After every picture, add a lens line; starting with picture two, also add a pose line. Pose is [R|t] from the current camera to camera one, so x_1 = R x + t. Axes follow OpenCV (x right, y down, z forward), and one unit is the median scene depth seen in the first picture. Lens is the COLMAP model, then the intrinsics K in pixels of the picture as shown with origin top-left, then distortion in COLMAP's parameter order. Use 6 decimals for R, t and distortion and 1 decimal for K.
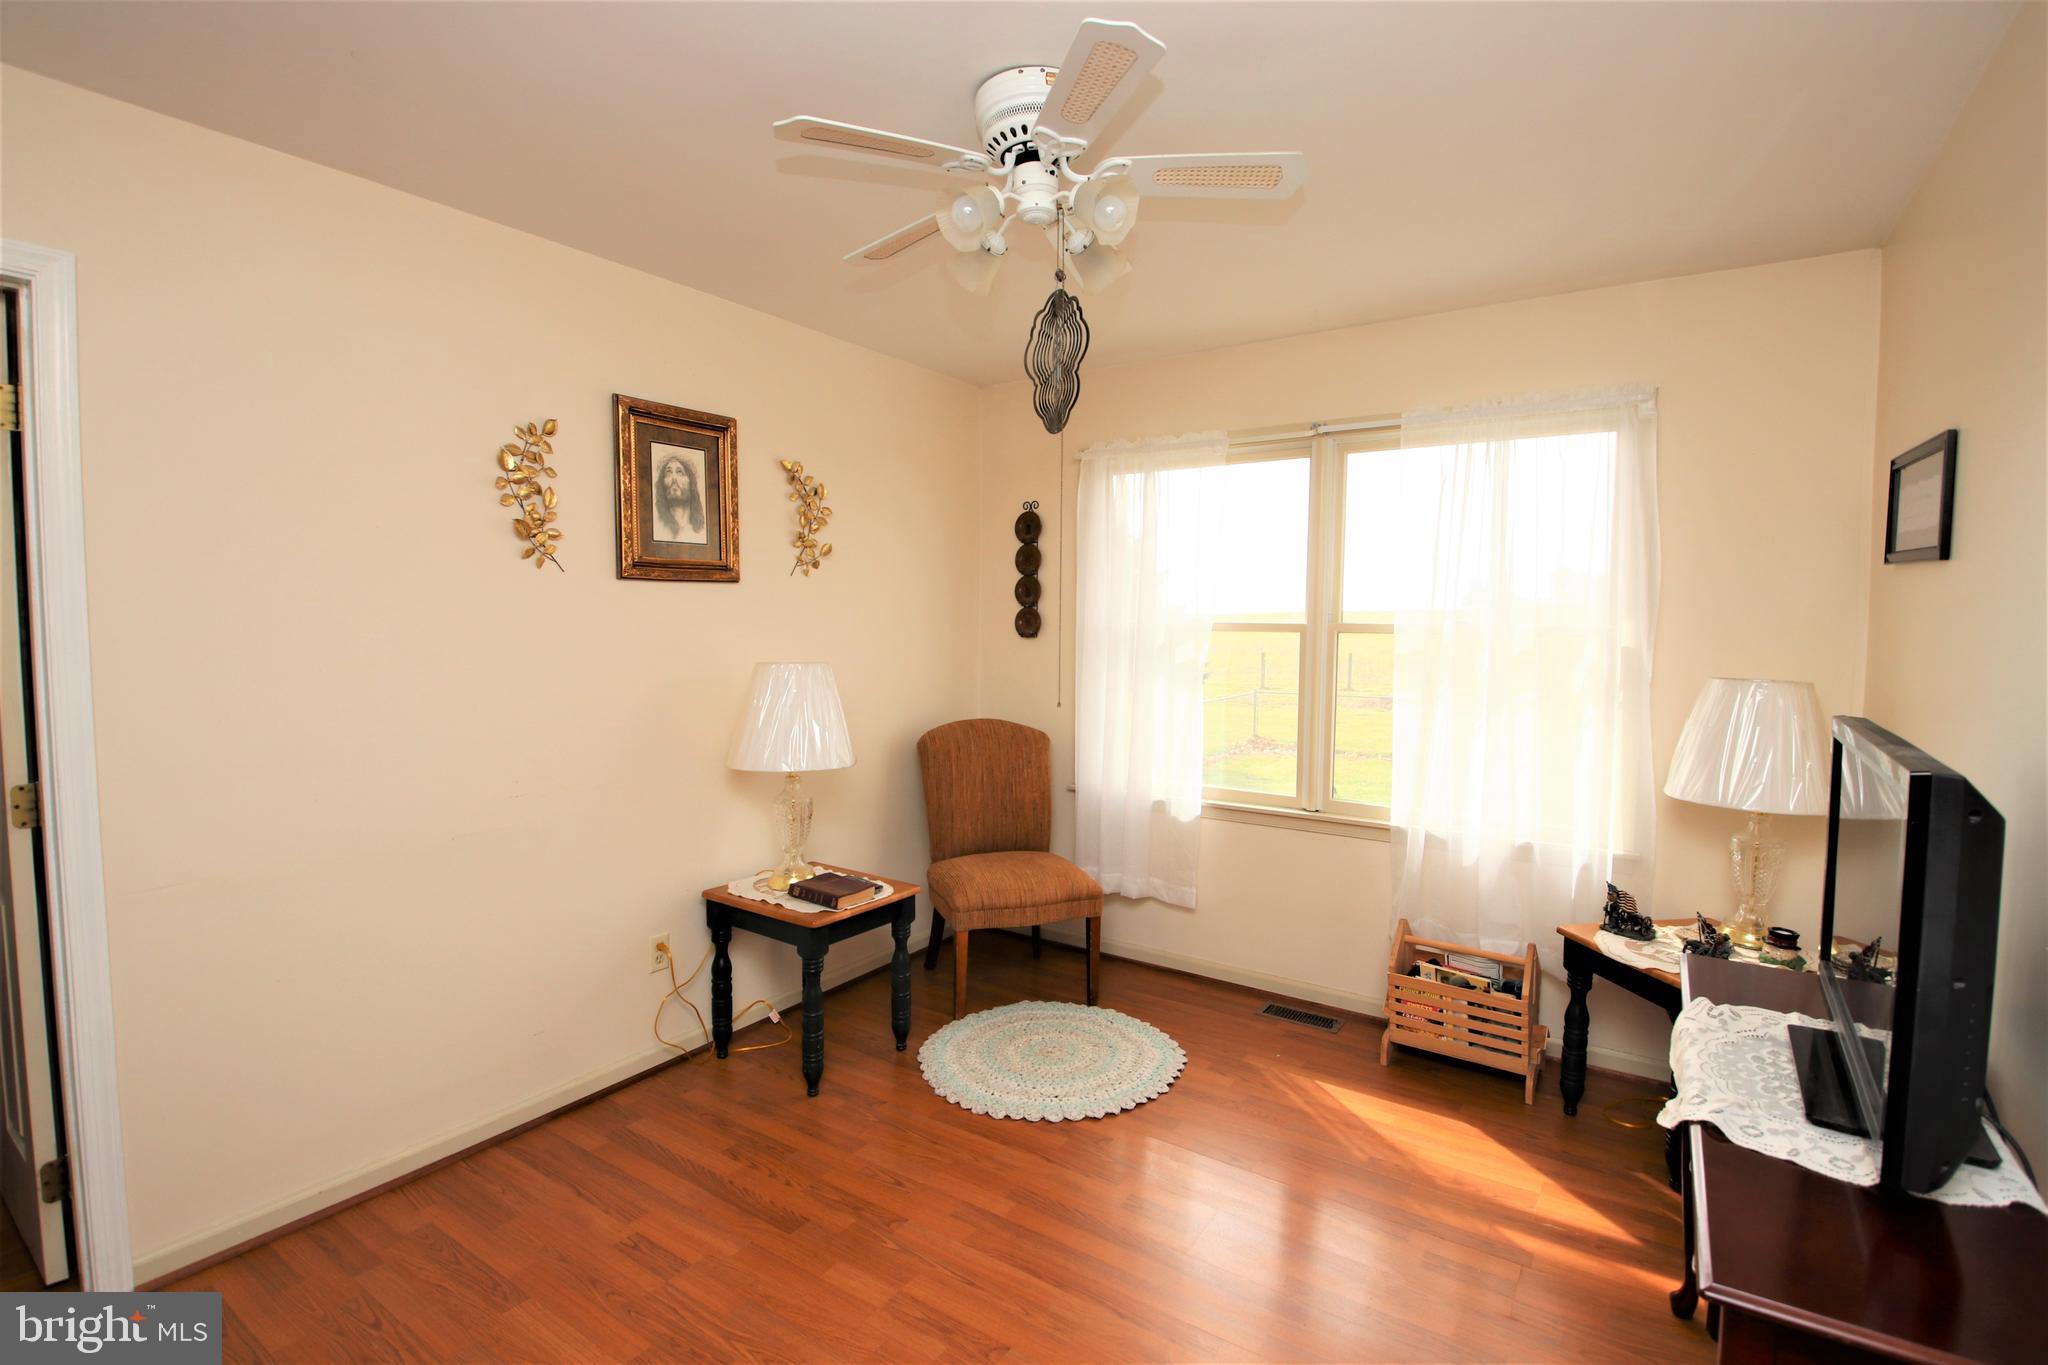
lens RADIAL K [[963.6, 0, 1019.8], [0, 963.6, 679.7], [0, 0, 1]] dist [0.029345, -0.038876]
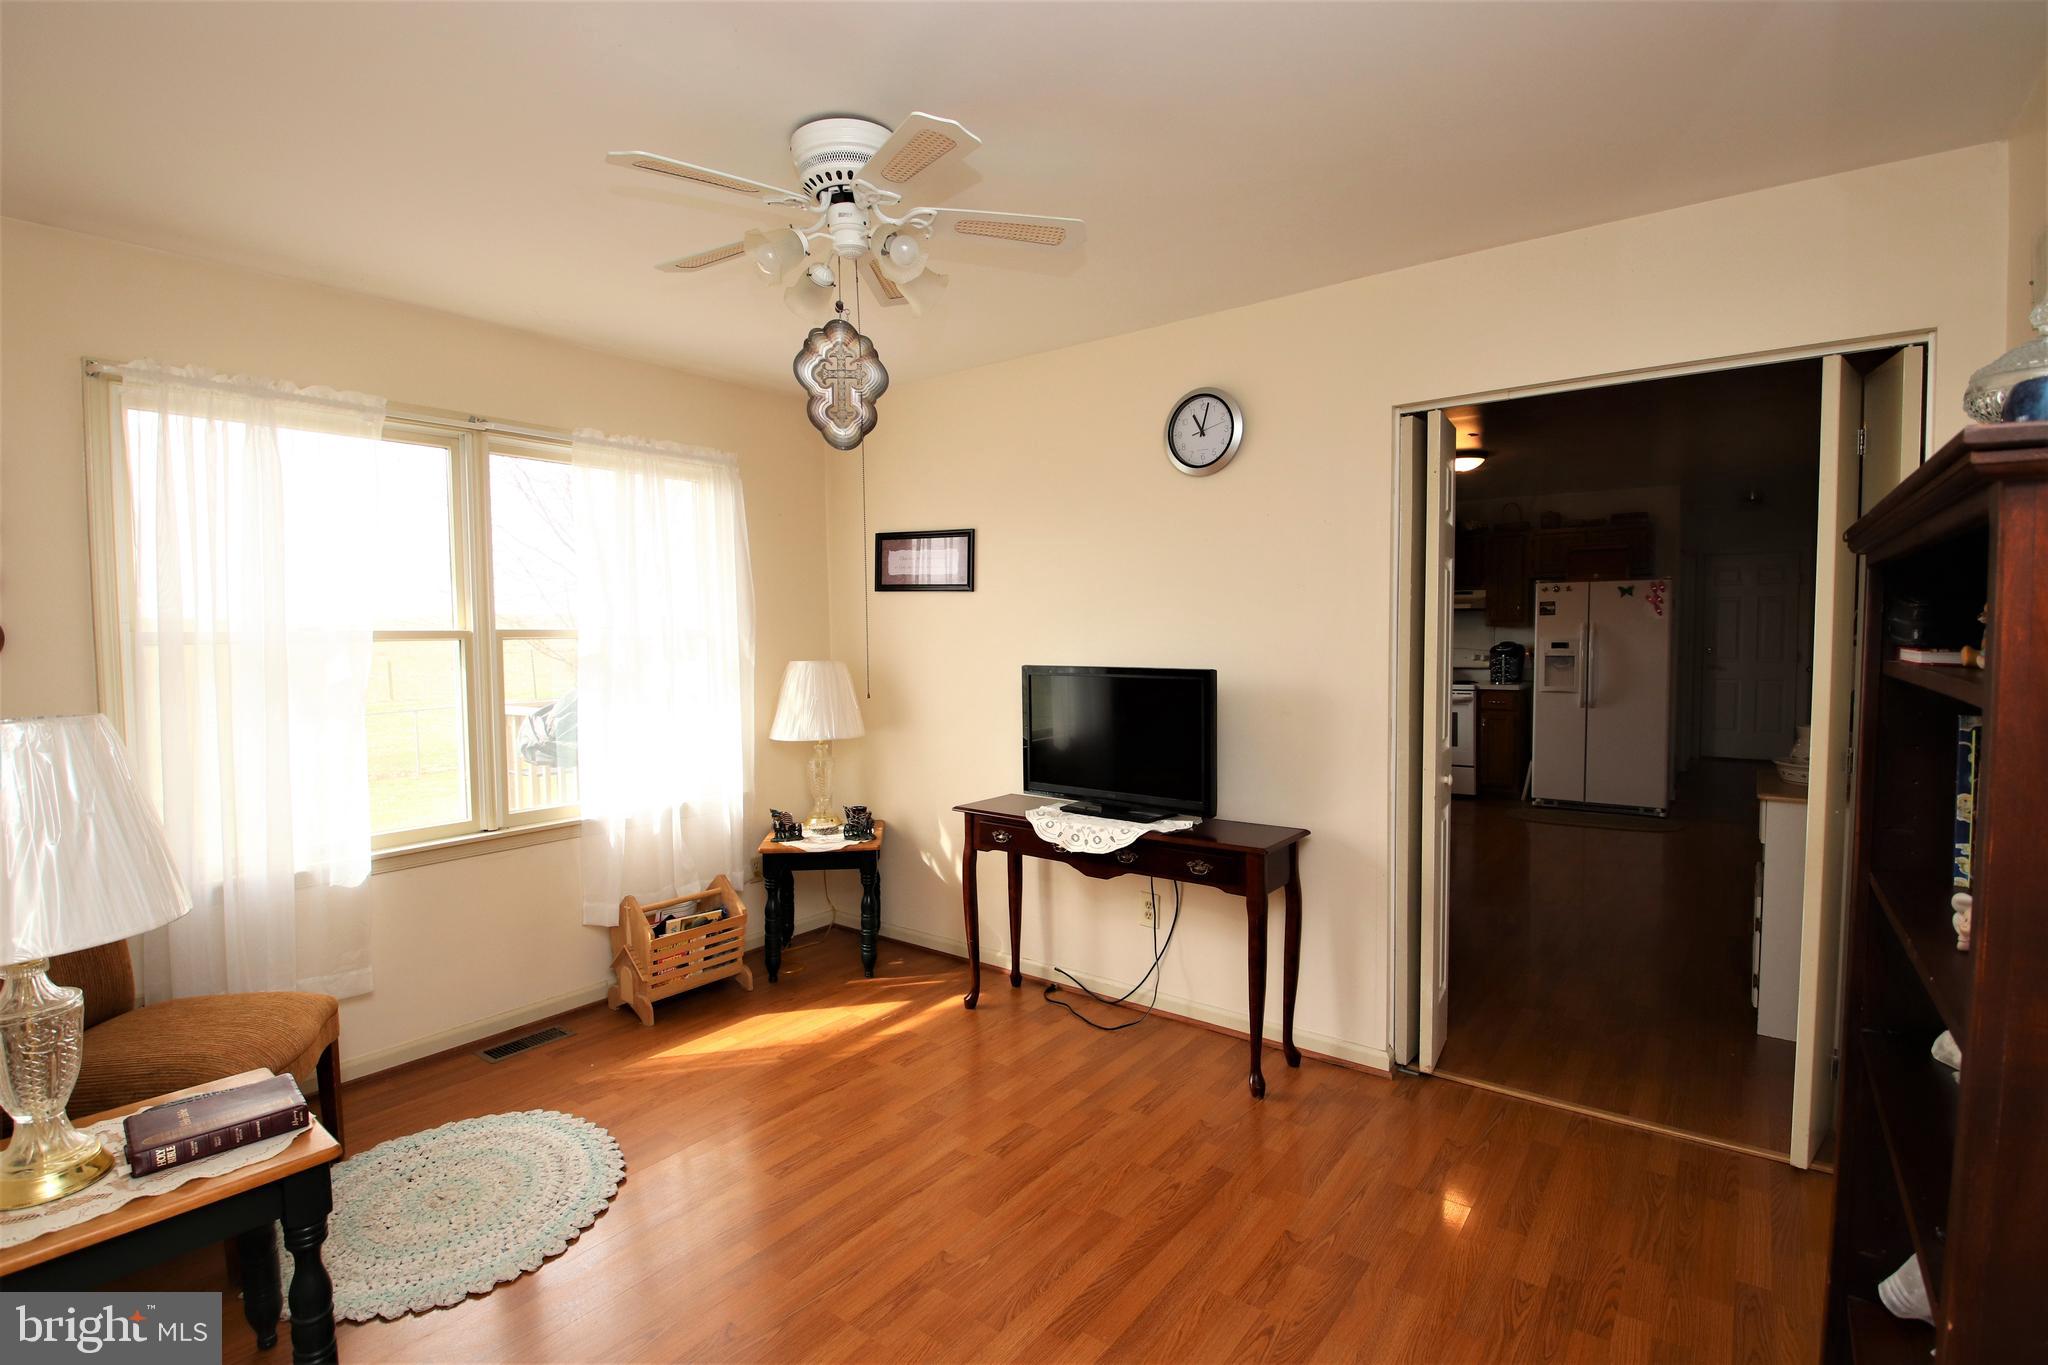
lens RADIAL K [[963.6, 0, 1019.8], [0, 963.6, 679.7], [0, 0, 1]] dist [0.029345, -0.038876]
pose [[0.053243, -0.059775, 0.996791, -0.673678], [0.074633, 0.995653, 0.055721, -0.026624], [-0.995789, 0.071427, 0.057473, 0.480668]]
